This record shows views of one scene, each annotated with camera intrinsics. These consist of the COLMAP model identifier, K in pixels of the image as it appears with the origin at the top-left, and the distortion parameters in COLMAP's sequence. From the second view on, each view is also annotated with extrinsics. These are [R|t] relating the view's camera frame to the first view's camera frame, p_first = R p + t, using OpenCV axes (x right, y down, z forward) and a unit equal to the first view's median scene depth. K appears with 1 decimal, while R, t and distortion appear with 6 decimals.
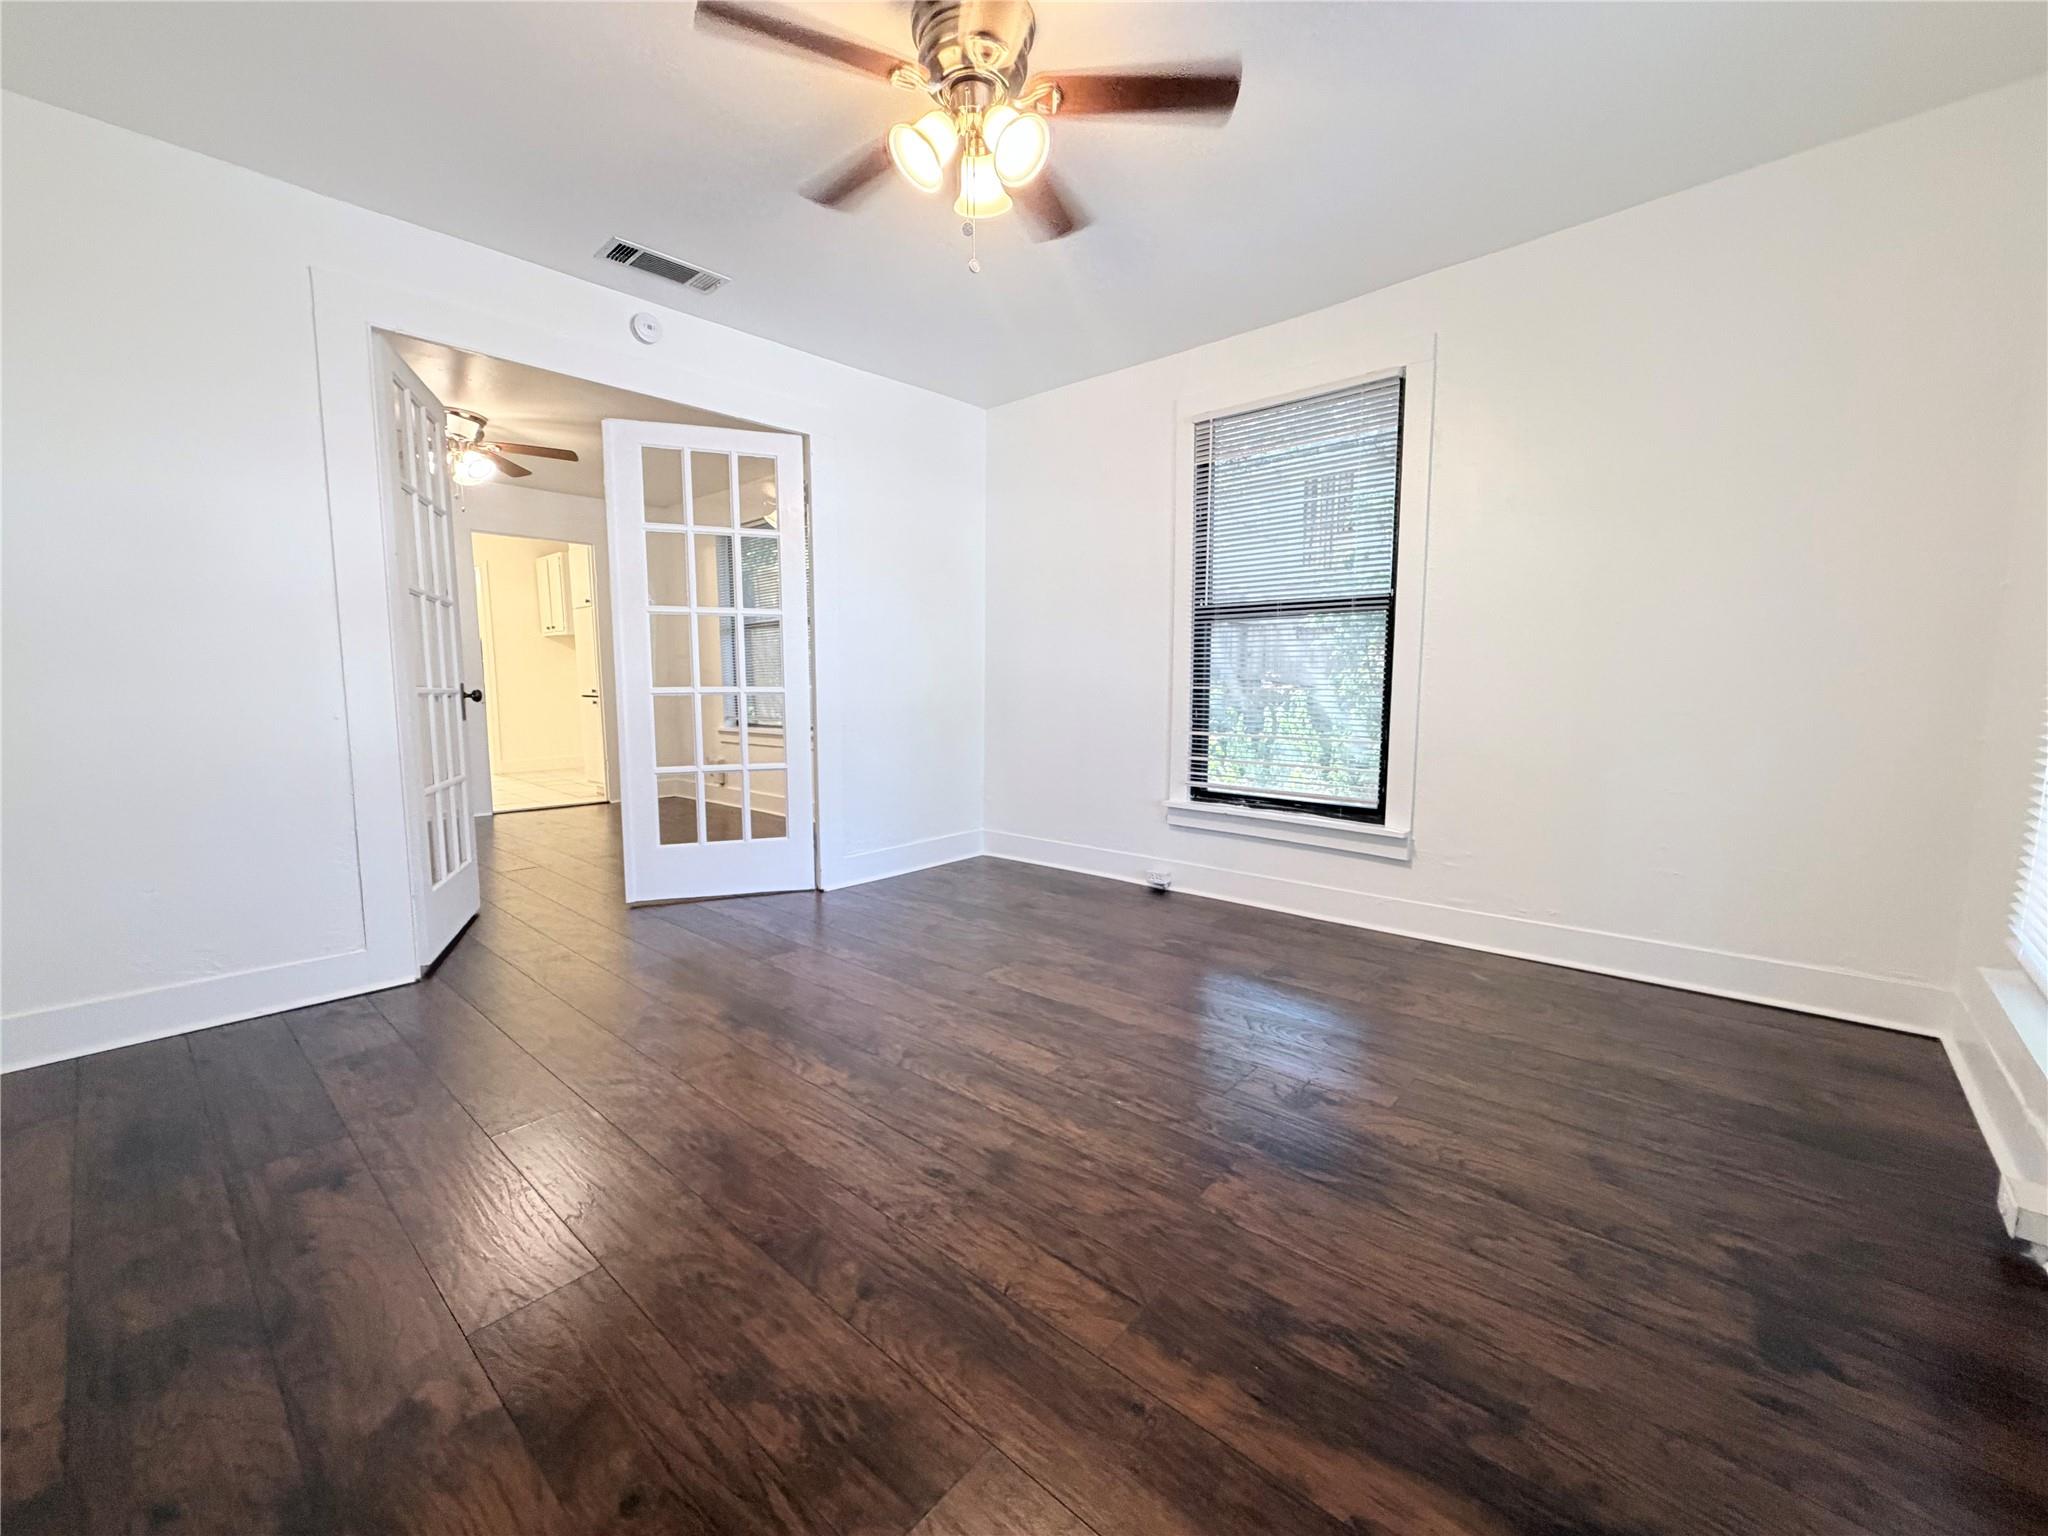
lens RADIAL K [[815.1, 0, 1018.7], [0, 815.1, 772.4], [0, 0, 1]] dist [-0.000806, 0.001002]
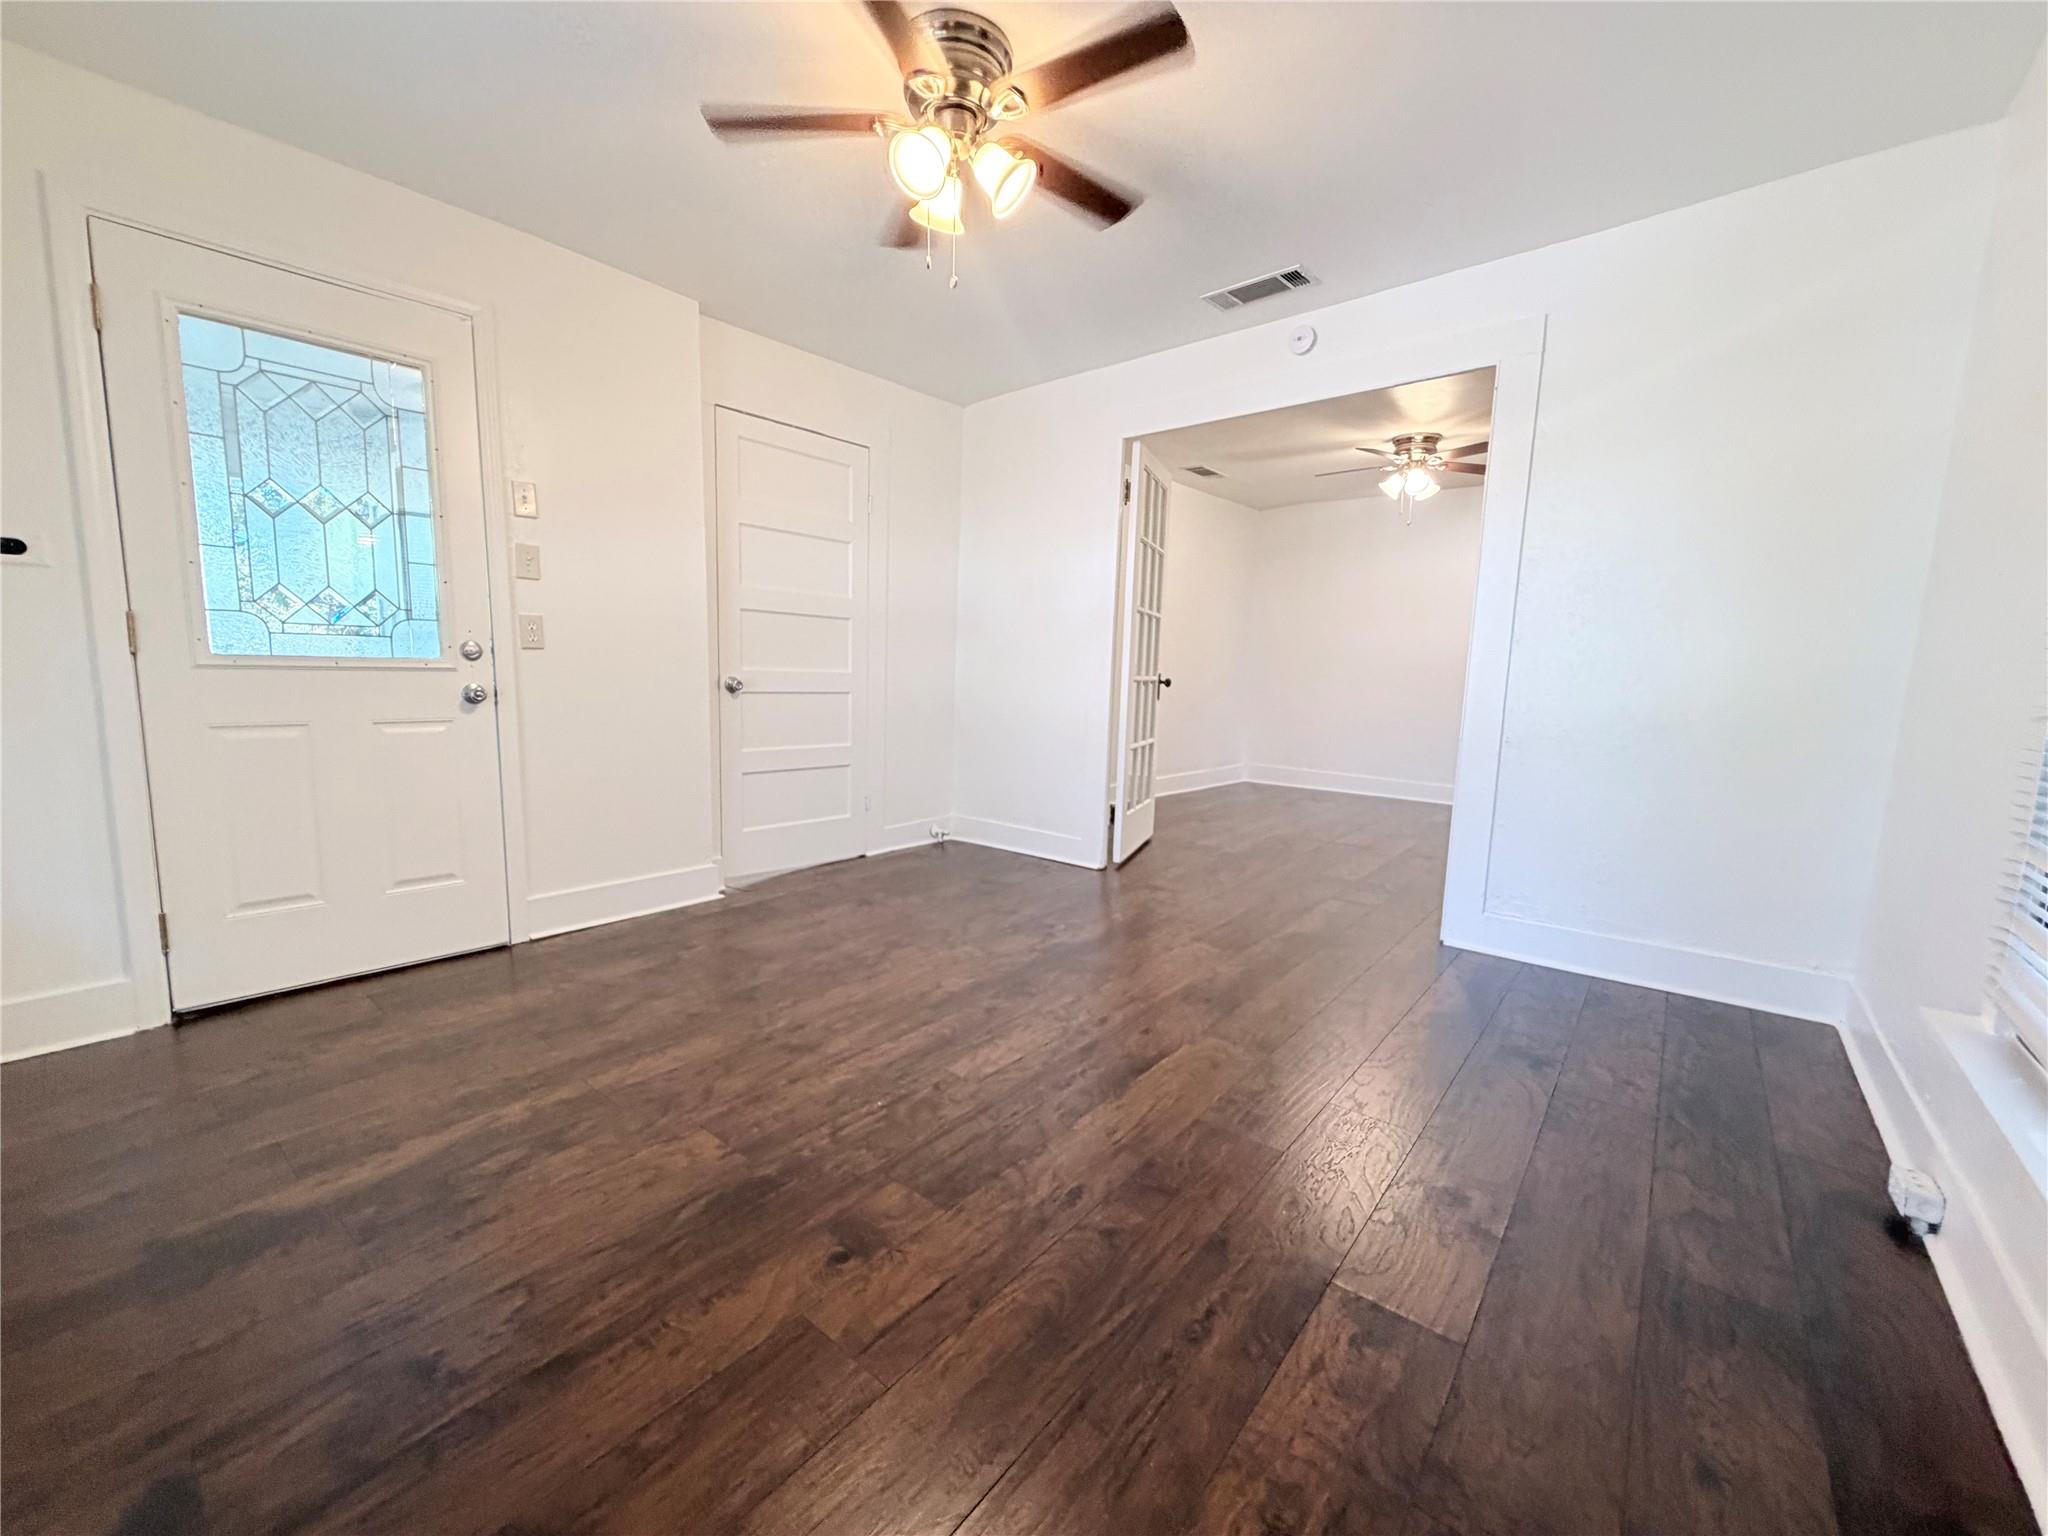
lens RADIAL K [[815.1, 0, 1016.1], [0, 815.1, 765.8], [0, 0, 1]] dist [-0.000806, 0.001002]
pose [[0.040955, 0.123961, -0.991442, 1.037972], [-0.133322, 0.984079, 0.117533, -0.126612], [0.990226, 0.127368, 0.056830, 1.047842]]
